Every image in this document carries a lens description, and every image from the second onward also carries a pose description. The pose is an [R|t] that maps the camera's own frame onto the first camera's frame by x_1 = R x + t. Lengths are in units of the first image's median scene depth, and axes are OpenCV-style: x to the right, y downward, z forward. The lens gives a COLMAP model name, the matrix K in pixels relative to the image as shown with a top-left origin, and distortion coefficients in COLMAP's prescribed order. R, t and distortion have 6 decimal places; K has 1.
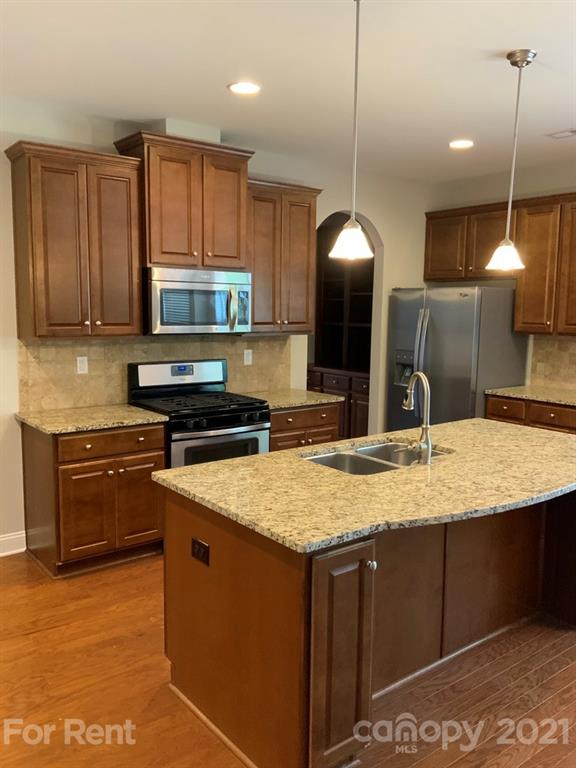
lens RADIAL K [[644.1, 0, 288.0], [0, 644.1, 384.0], [0, 0, 1]] dist [0.141570, -0.305908]
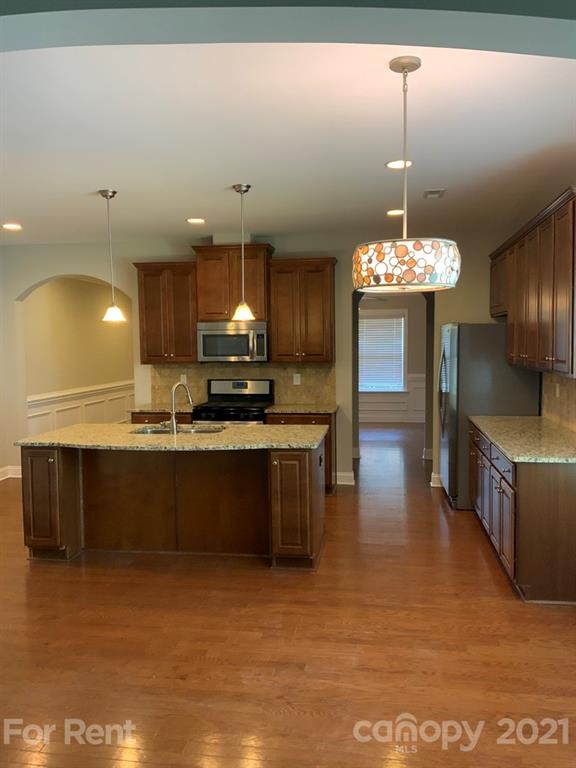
lens RADIAL K [[644.1, 0, 288.0], [0, 644.1, 384.0], [0, 0, 1]] dist [0.141570, -0.305908]
pose [[0.687868, 0.031431, -0.725155, 1.088813], [-0.070525, 0.997229, -0.023675, 0.004534], [0.722401, 0.067427, 0.688179, 0.011679]]
